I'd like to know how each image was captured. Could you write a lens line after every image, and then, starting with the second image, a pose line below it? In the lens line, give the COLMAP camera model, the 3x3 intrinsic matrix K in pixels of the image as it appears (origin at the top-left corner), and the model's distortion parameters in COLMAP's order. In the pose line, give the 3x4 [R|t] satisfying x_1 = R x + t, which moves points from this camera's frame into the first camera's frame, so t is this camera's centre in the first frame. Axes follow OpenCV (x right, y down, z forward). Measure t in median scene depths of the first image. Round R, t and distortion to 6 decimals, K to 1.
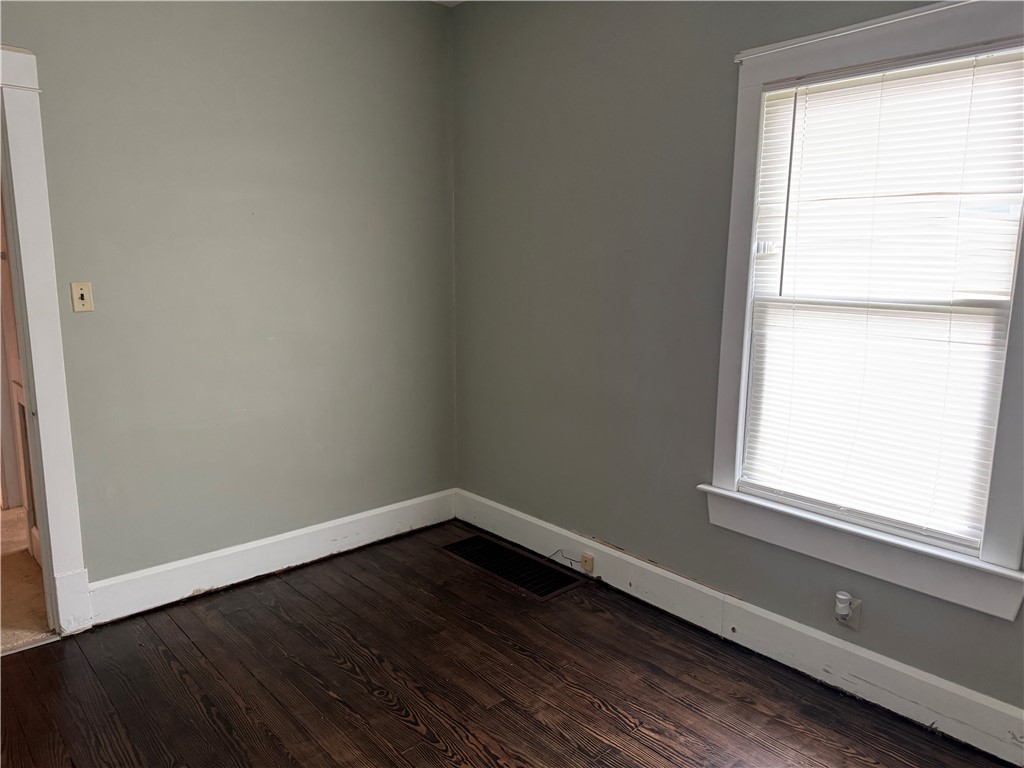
lens RADIAL K [[723.2, 0, 512.4], [0, 723.2, 375.6], [0, 0, 1]] dist [0.065608, -0.072134]
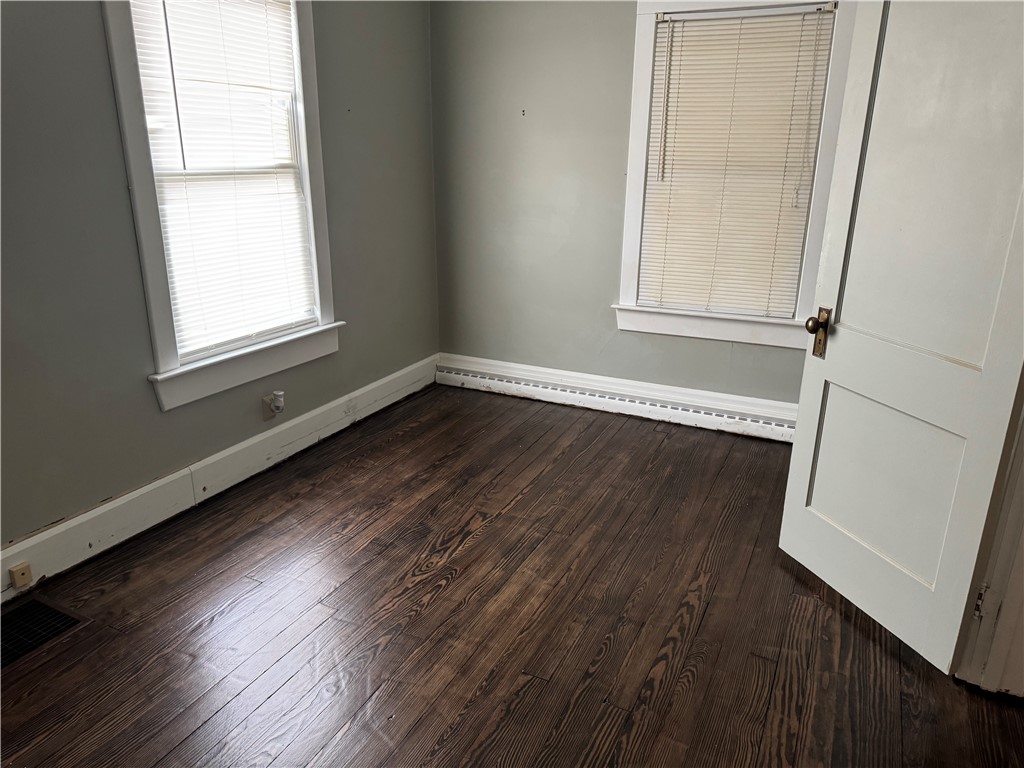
lens RADIAL K [[723.2, 0, 515.0], [0, 723.2, 382.2], [0, 0, 1]] dist [0.065608, -0.072134]
pose [[-0.378981, -0.298454, 0.875956, -0.870549], [0.132710, 0.919253, 0.370623, -0.157729], [-0.915839, 0.256707, -0.308771, 0.975372]]
